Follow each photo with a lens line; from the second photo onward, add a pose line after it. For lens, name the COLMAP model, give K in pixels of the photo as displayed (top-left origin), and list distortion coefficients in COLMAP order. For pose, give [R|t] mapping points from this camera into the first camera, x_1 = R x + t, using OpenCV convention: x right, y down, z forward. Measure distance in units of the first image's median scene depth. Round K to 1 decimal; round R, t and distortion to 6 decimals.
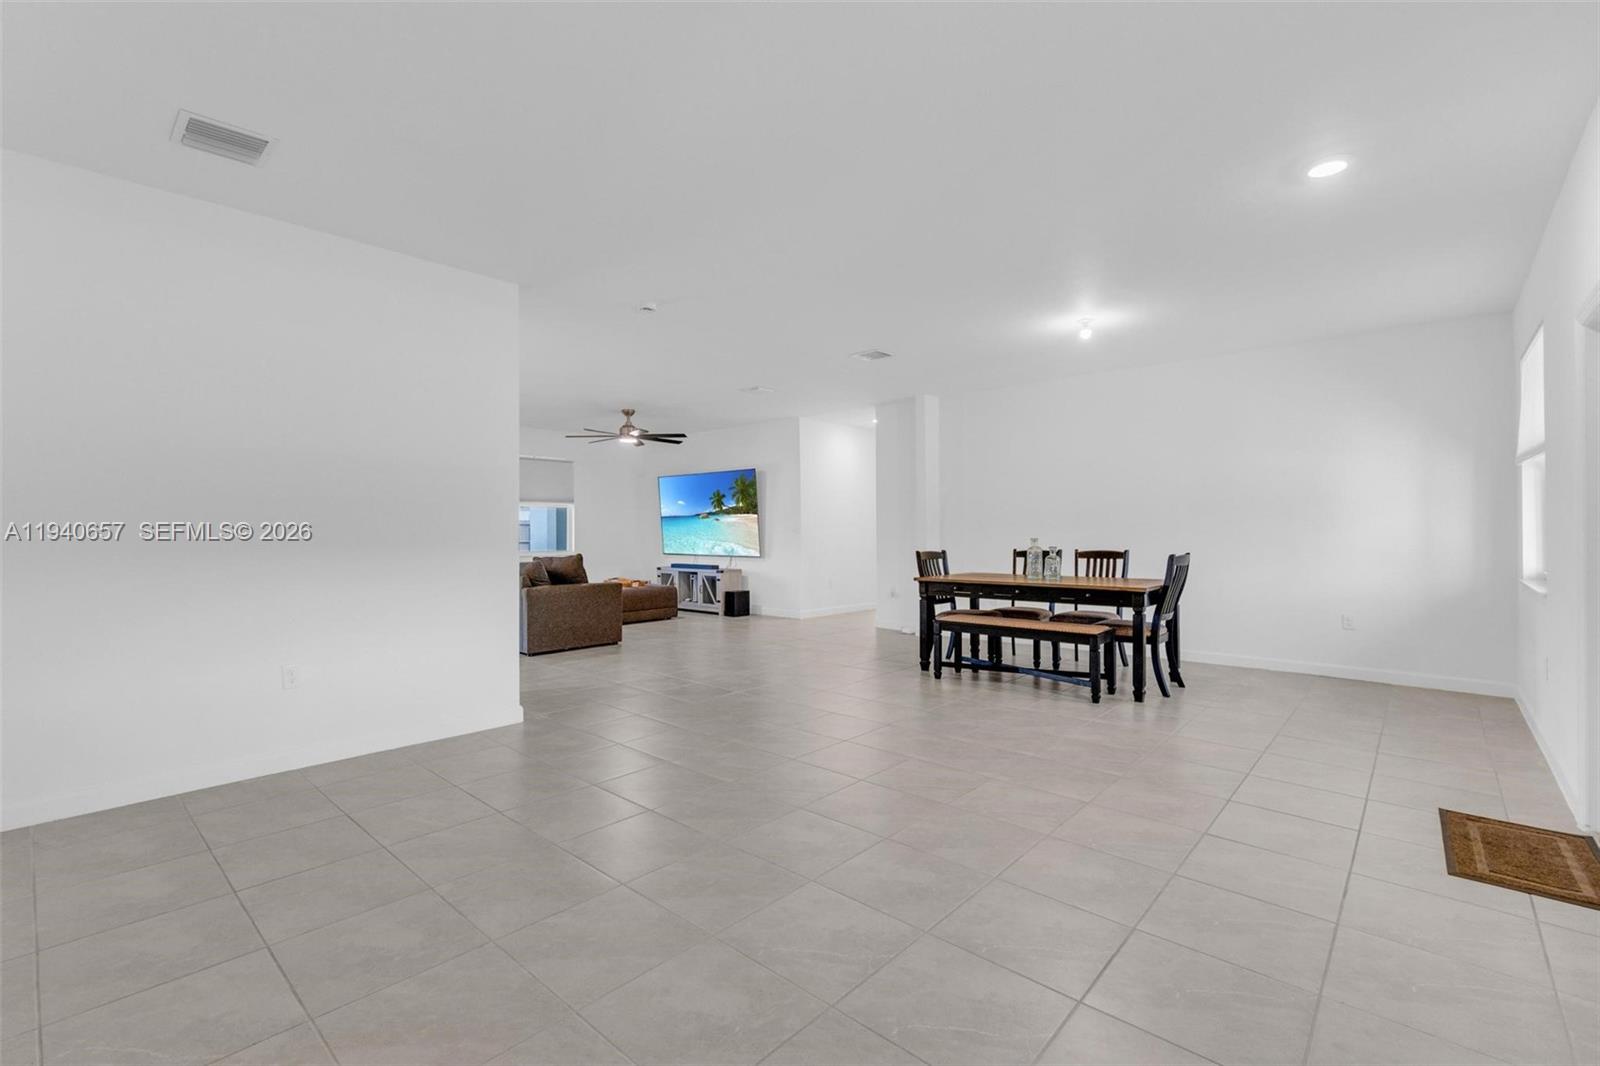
lens RADIAL K [[690.7, 0, 800.0], [0, 690.7, 533.0], [0, 0, 1]] dist [-0.000831, -0.000026]
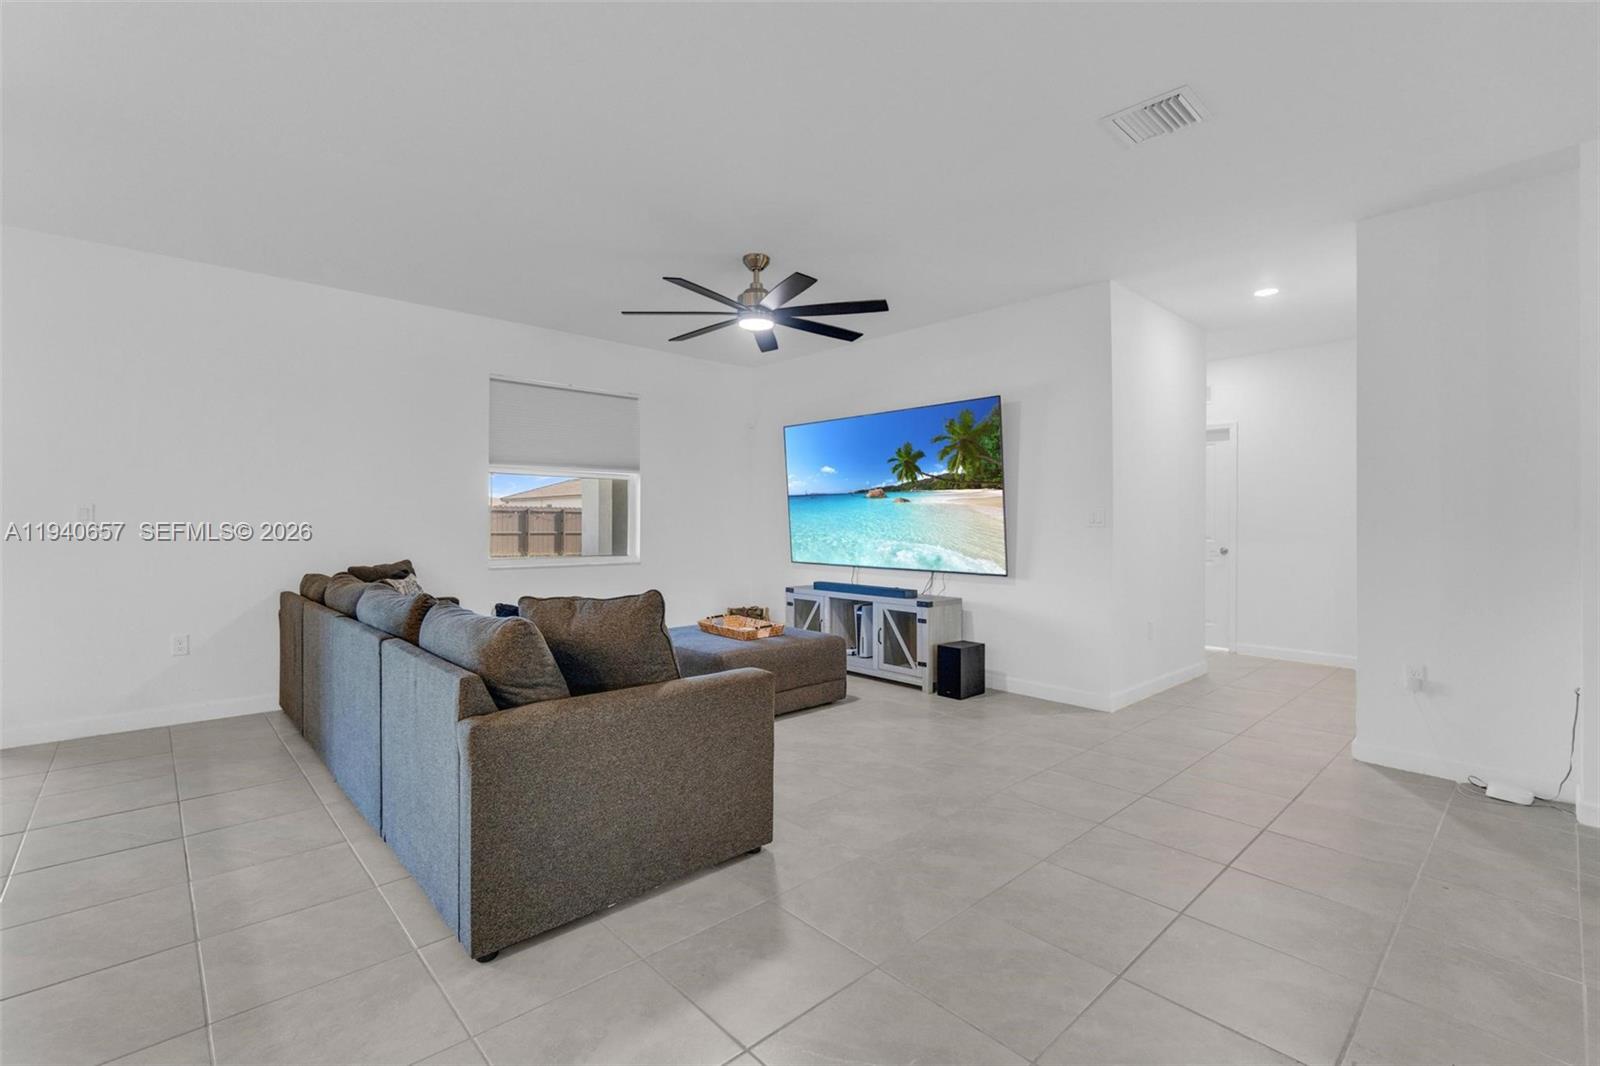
lens RADIAL K [[694.7, 0, 795.8], [0, 694.7, 522.1], [0, 0, 1]] dist [-0.003996, -0.000195]
pose [[0.995434, 0.006500, -0.095227, -0.161303], [-0.006725, 0.999975, -0.002050, -0.001245], [0.095211, 0.002681, 0.995453, 0.494429]]
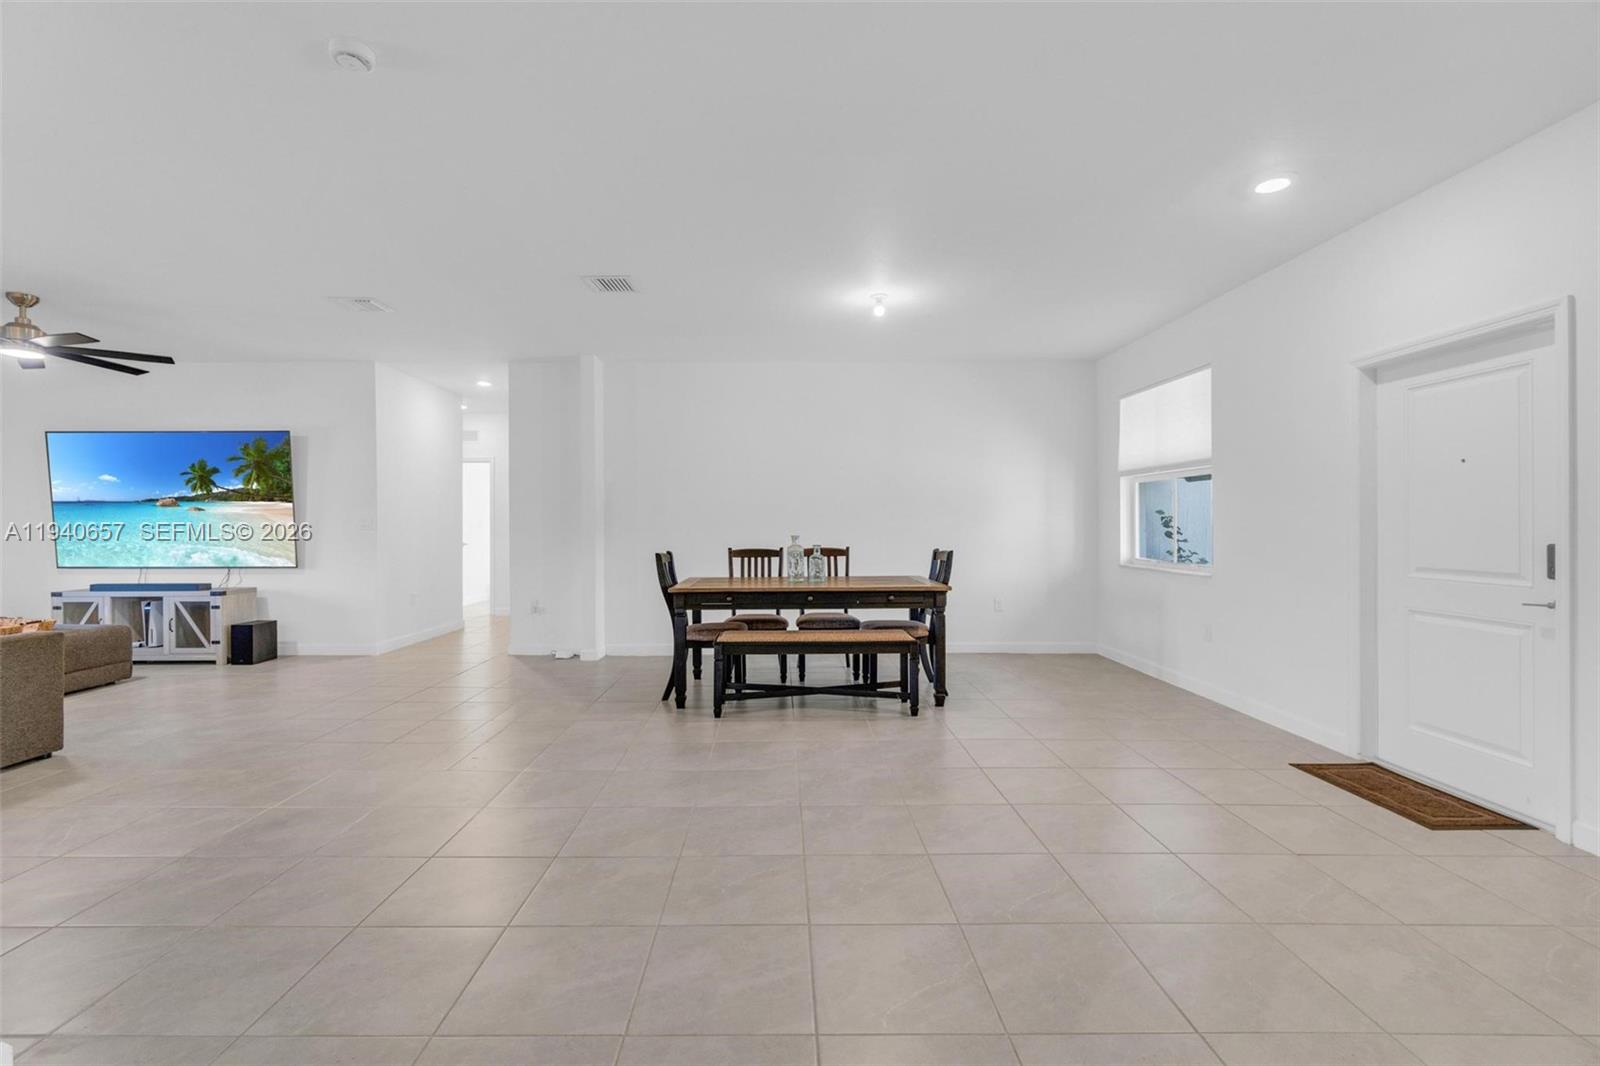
lens RADIAL K [[719.8, 0, 784.4], [0, 719.8, 530.1], [0, 0, 1]] dist [-0.000321, 0.000169]
pose [[0.757057, -0.000086, 0.653349, -0.152773], [0.002032, 0.999995, -0.002223, 0.001656], [-0.653346, 0.003011, 0.757053, 0.194513]]
